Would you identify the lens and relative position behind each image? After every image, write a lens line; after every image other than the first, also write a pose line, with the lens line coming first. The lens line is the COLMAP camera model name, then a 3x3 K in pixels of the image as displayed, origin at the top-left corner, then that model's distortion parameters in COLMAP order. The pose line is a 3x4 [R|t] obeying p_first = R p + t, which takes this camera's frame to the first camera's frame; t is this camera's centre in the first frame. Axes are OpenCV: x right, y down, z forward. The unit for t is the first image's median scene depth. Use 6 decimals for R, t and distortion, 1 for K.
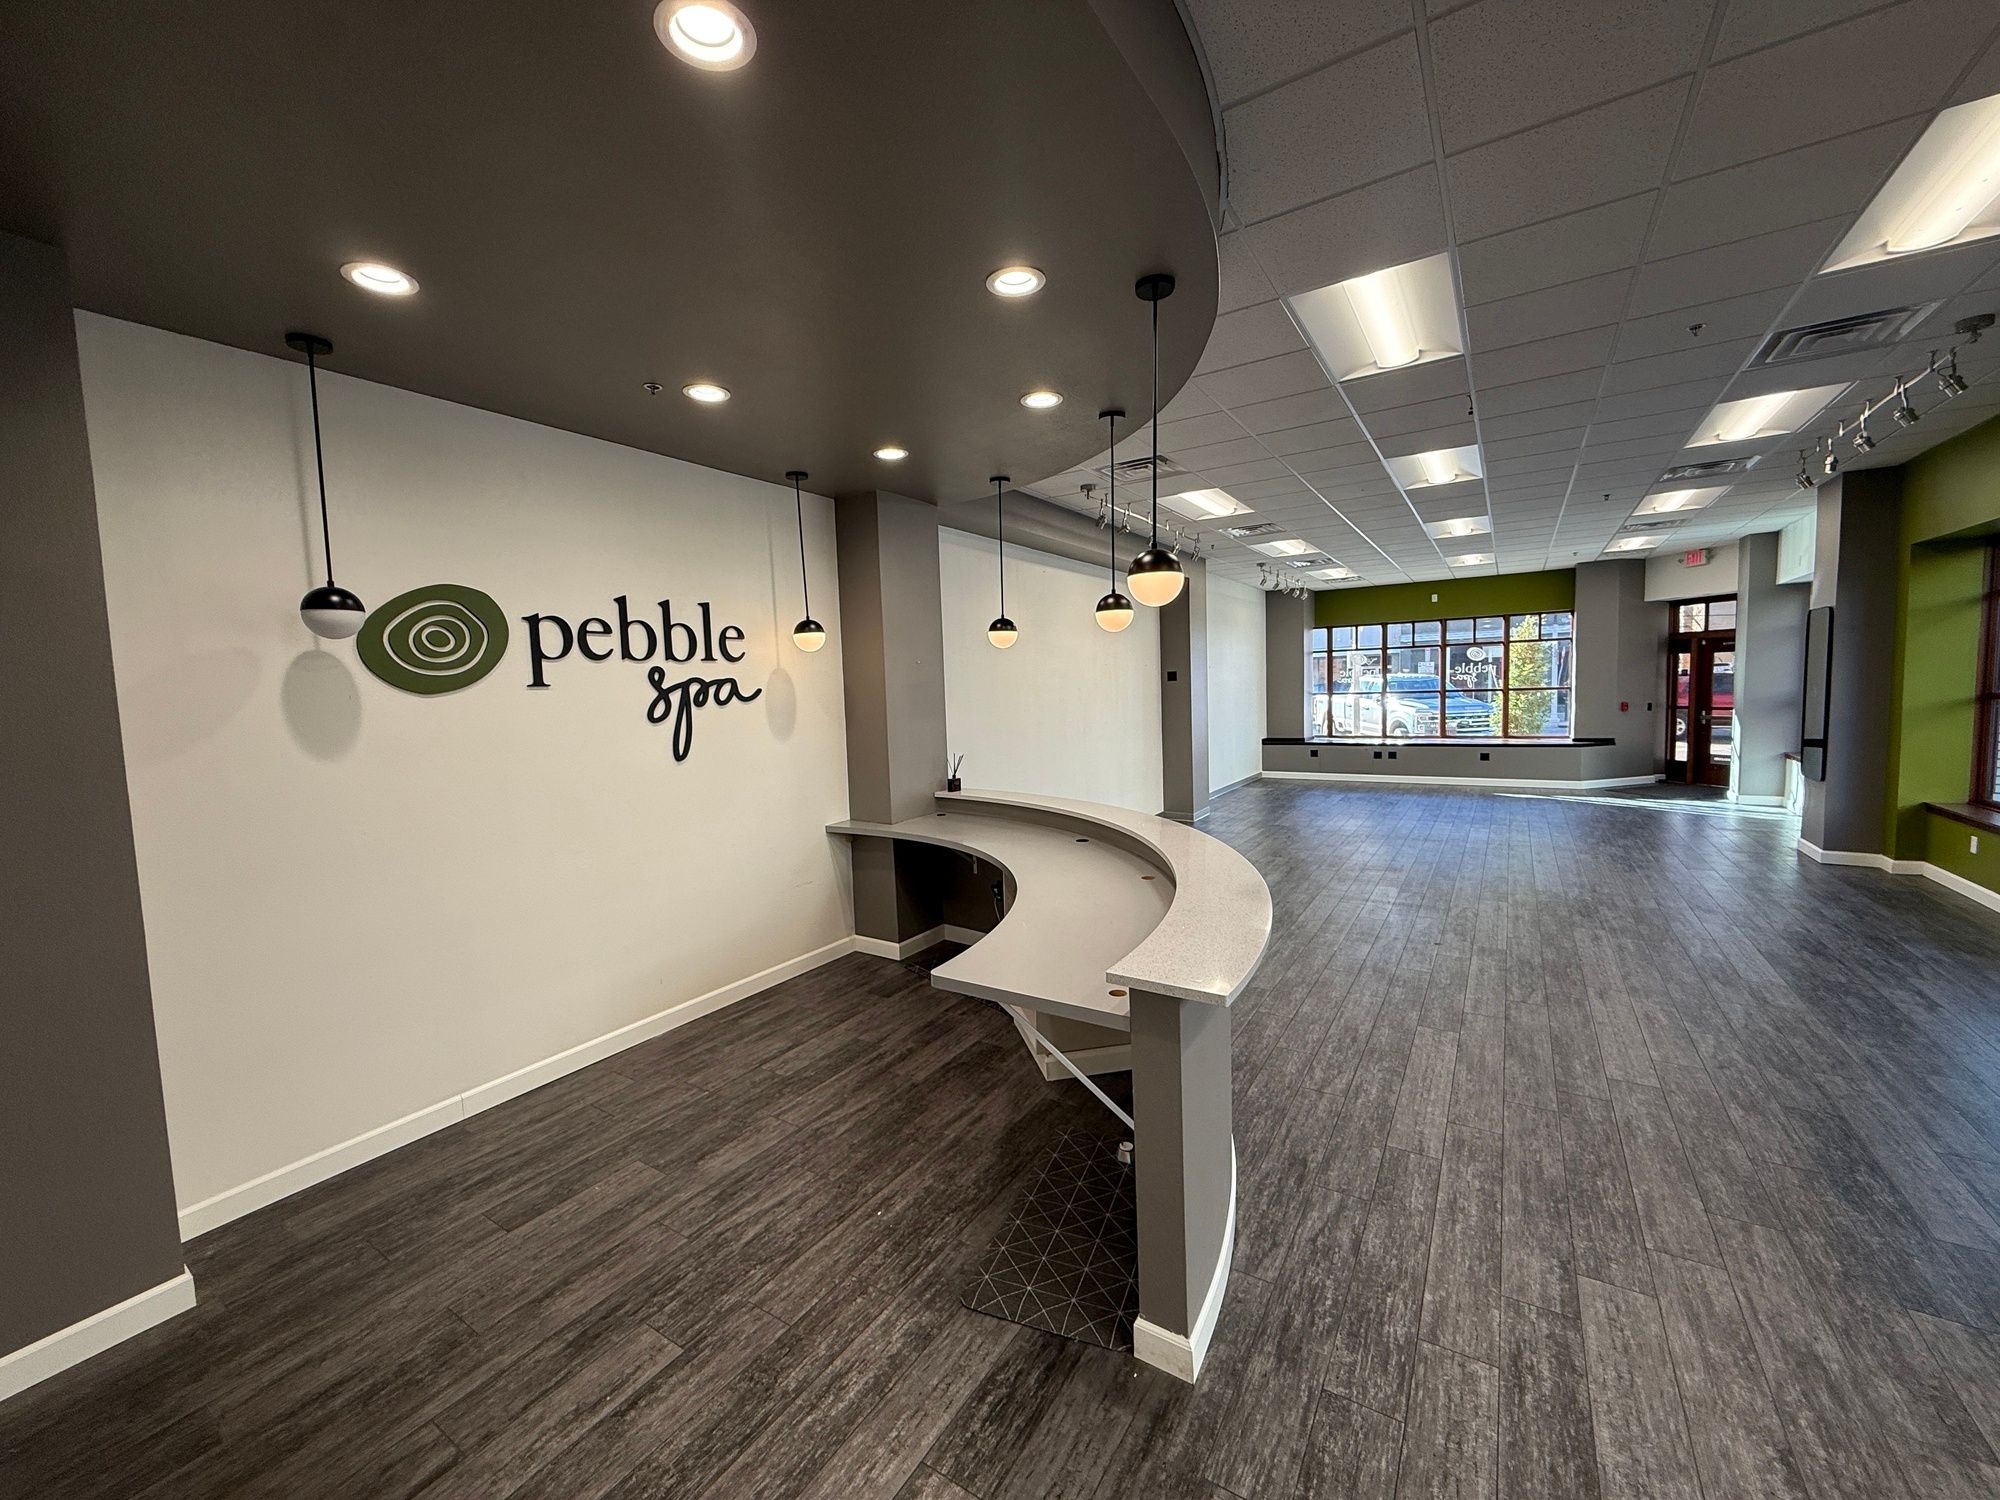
lens RADIAL K [[793.5, 0, 998.5], [0, 793.5, 752.7], [0, 0, 1]] dist [0.000648, -0.000334]
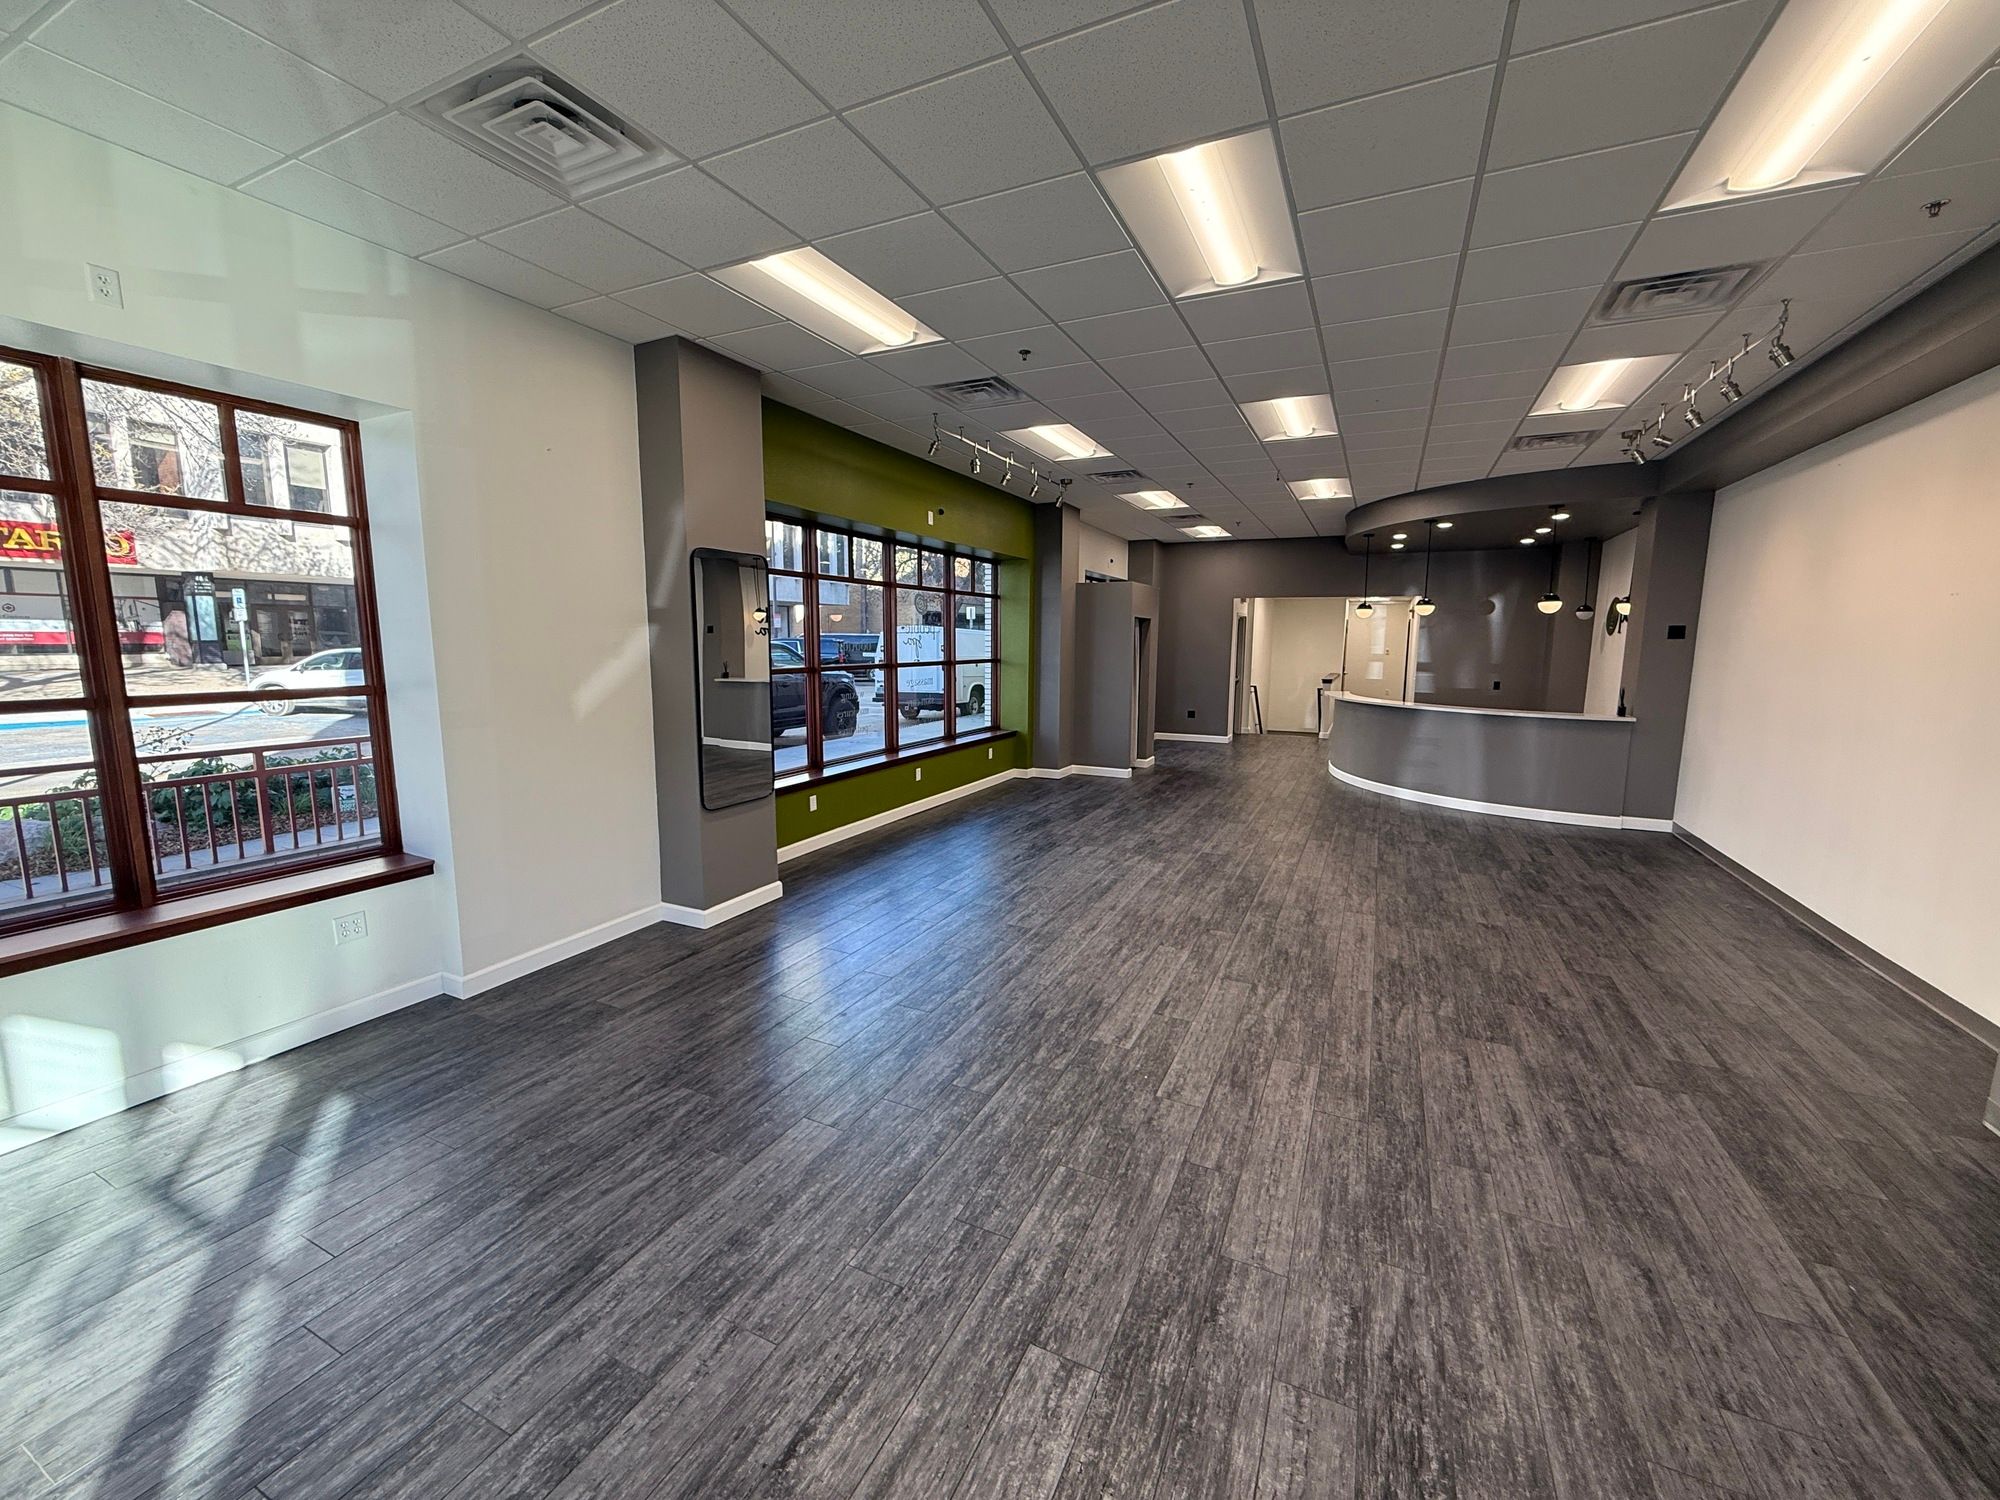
lens RADIAL K [[793.5, 0, 998.5], [0, 793.5, 752.7], [0, 0, 1]] dist [0.000648, -0.000334]
pose [[-0.992278, 0.042111, -0.116670, 0.578027], [0.014652, 0.973814, 0.226872, -0.106469], [0.123169, 0.223411, -0.966911, 1.102019]]
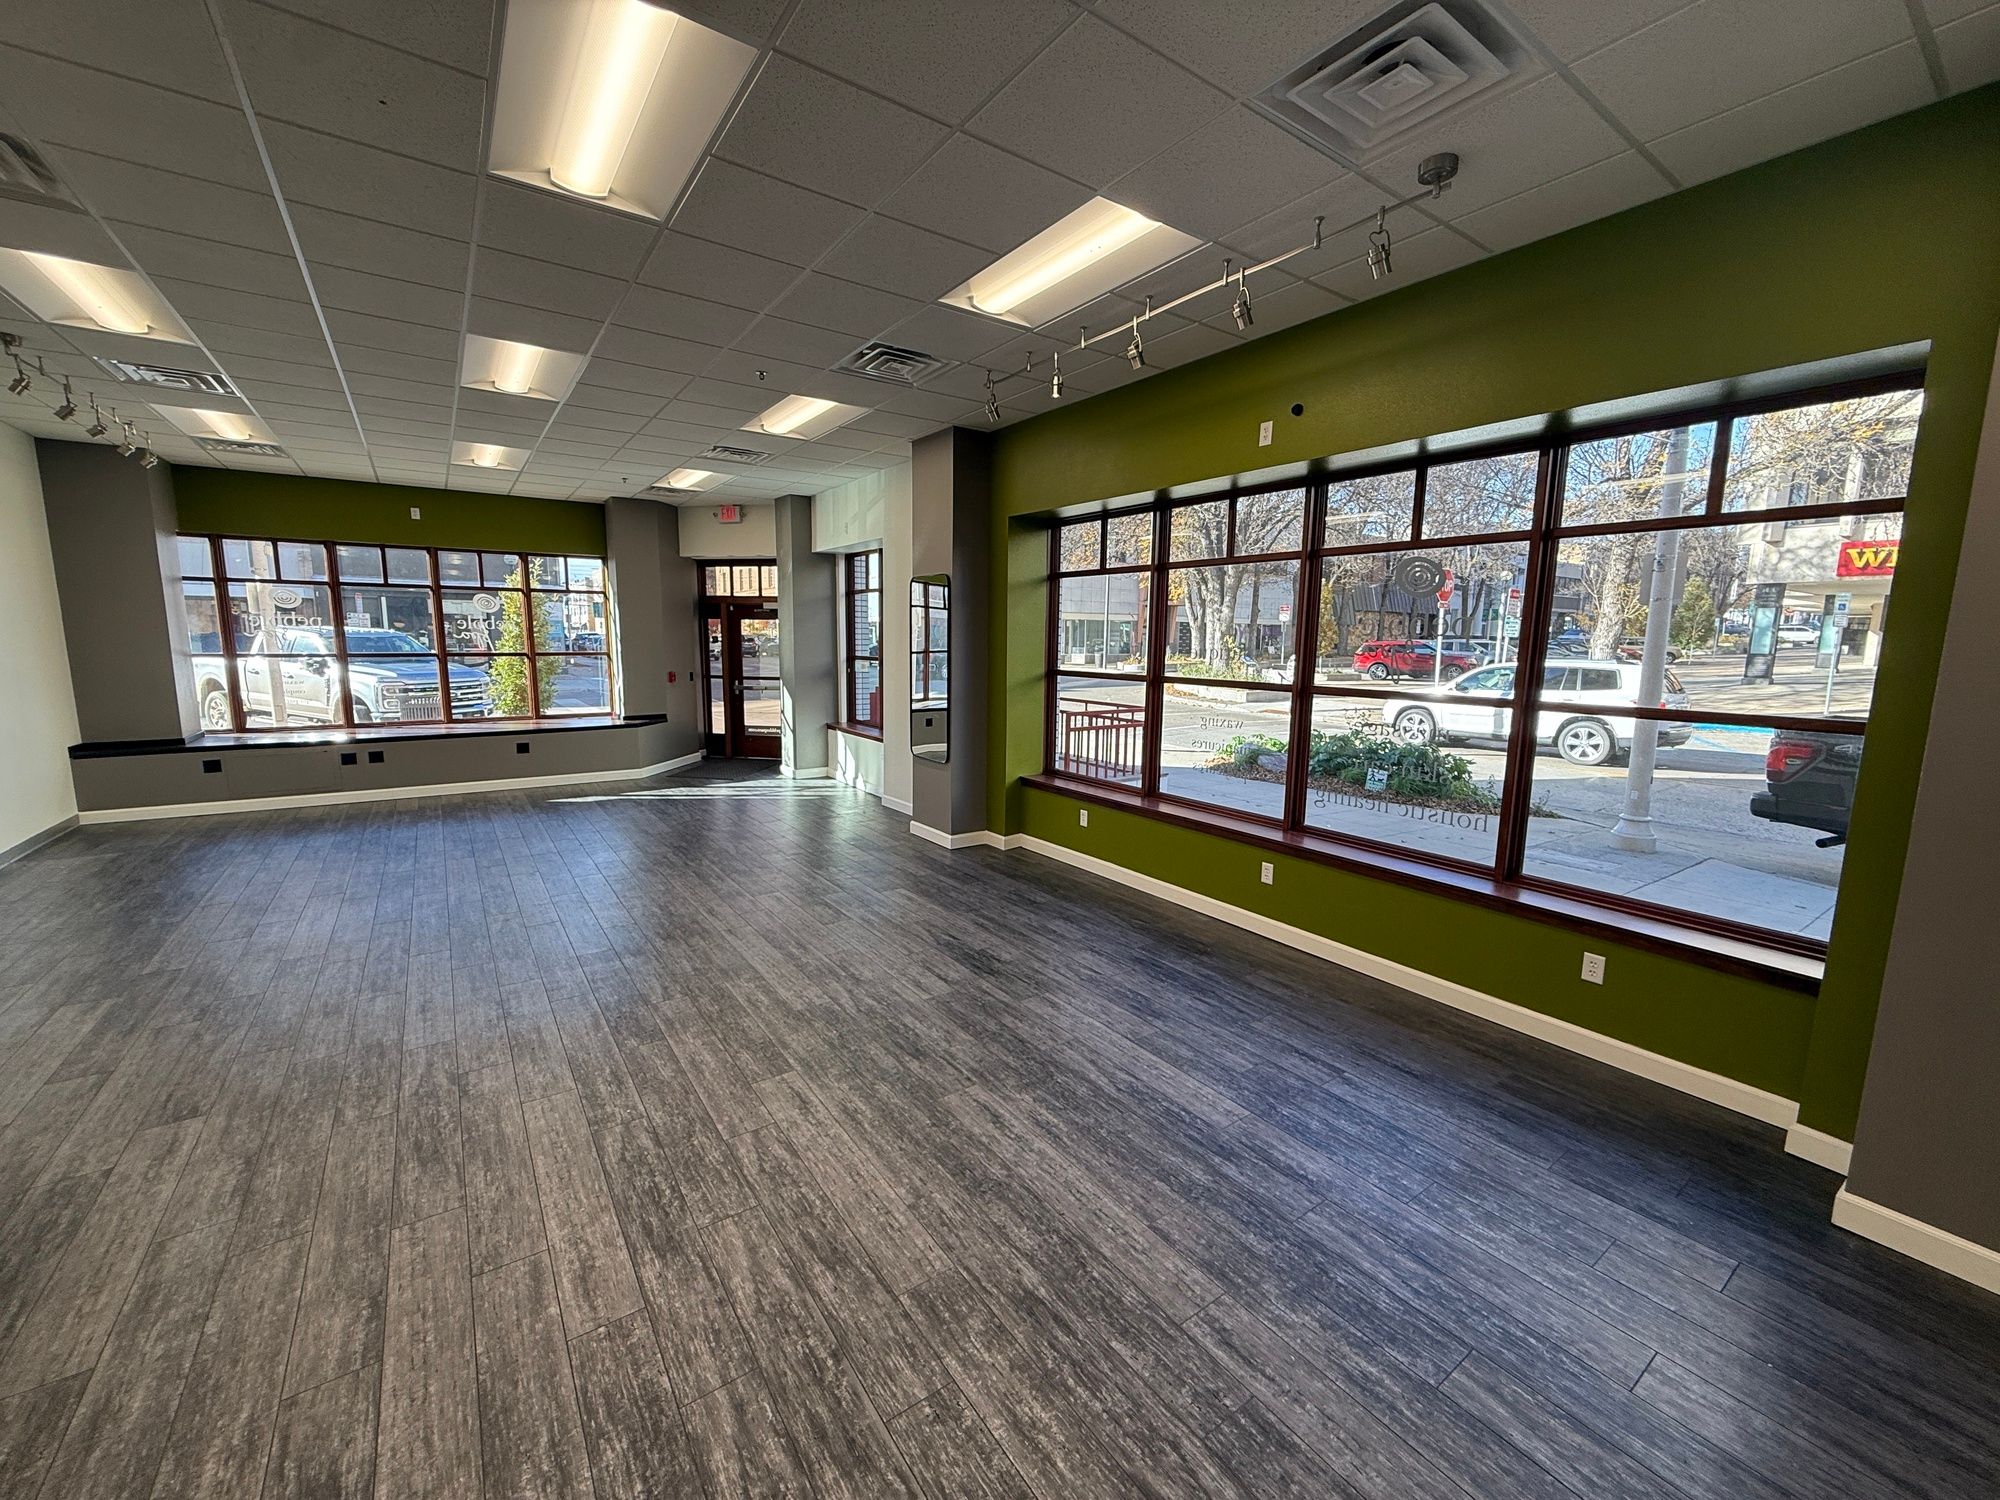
lens RADIAL K [[793.5, 0, 998.5], [0, 793.5, 752.7], [0, 0, 1]] dist [0.000648, -0.000334]
pose [[0.374374, -0.098482, 0.922033, 0.125388], [0.052305, 0.995004, 0.085039, -0.033449], [-0.925801, 0.016391, 0.377655, 0.373749]]
